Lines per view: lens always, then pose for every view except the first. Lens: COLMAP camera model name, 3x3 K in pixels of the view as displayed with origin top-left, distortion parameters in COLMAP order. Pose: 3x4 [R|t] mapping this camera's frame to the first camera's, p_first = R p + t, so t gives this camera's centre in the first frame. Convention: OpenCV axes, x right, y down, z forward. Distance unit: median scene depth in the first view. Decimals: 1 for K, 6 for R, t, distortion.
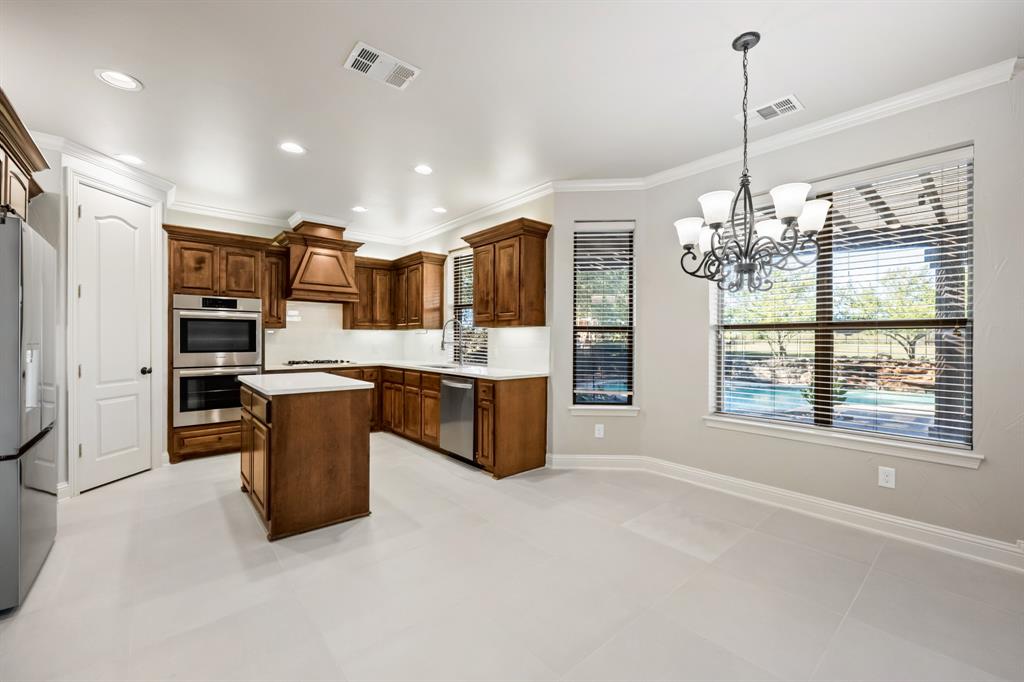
lens RADIAL K [[413.2, 0, 512.0], [0, 413.2, 341.0], [0, 0, 1]] dist [-0.000846, 0.000474]
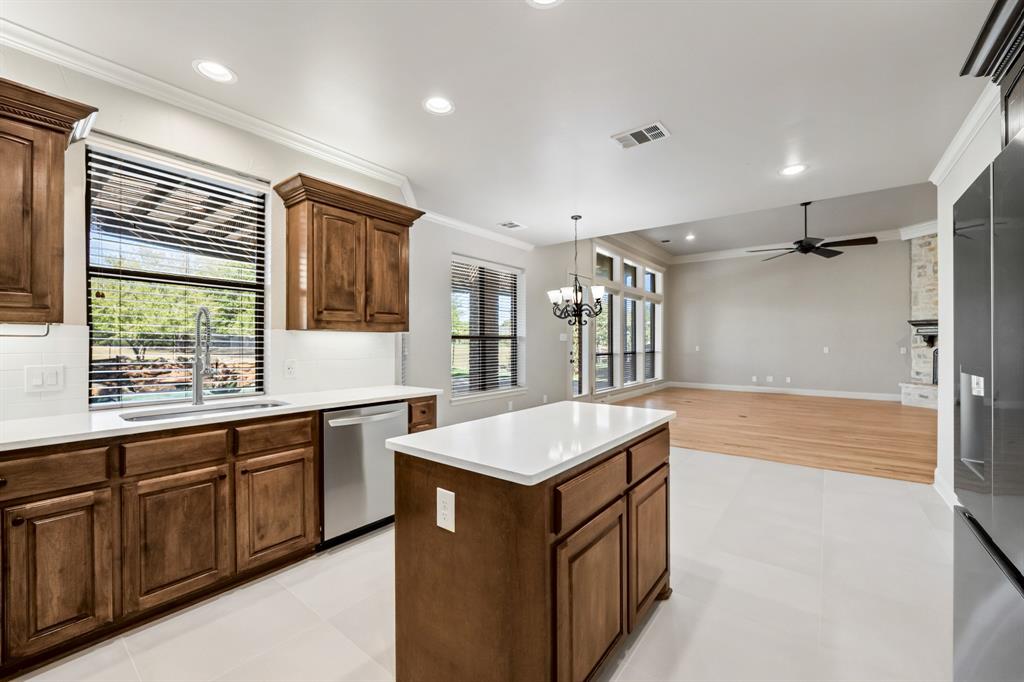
lens RADIAL K [[403.8, 0, 516.6], [0, 403.8, 342.8], [0, 0, 1]] dist [-0.007410, 0.000121]
pose [[-0.195677, -0.005684, 0.980652, -0.692549], [0.003242, 0.999974, 0.006443, -0.014813], [-0.980663, 0.004440, -0.195654, 0.767844]]
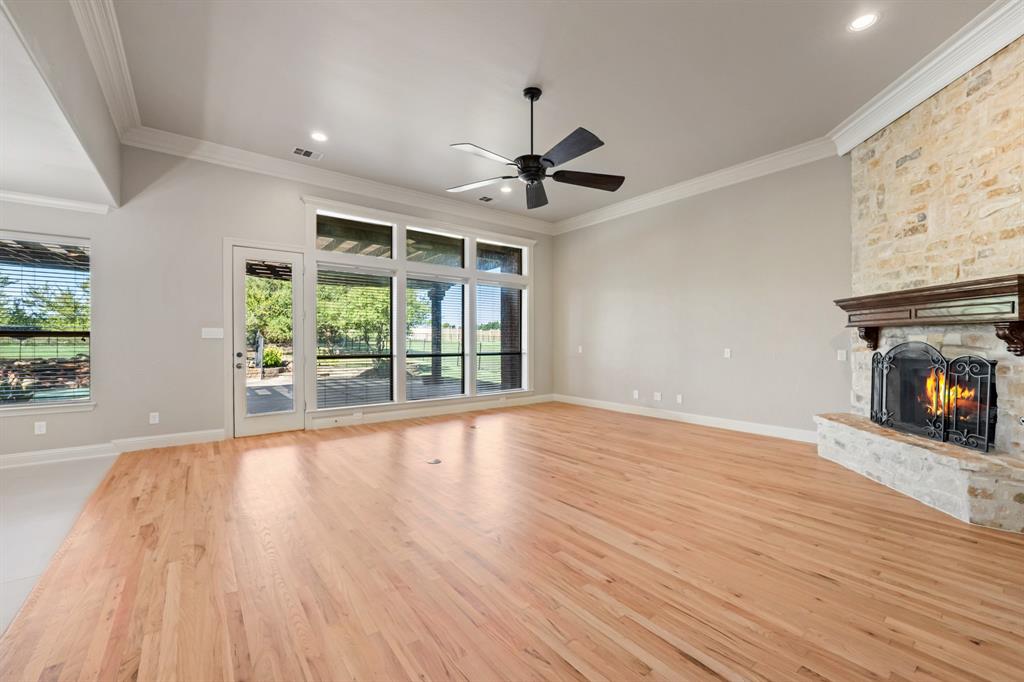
lens RADIAL K [[407.8, 0, 513.6], [0, 407.8, 343.2], [0, 0, 1]] dist [-0.011255, 0.000174]
pose [[0.053702, -0.008599, 0.998520, -0.314688], [0.003833, 0.999957, 0.008405, -0.004430], [-0.998550, 0.003376, 0.053732, -0.523566]]
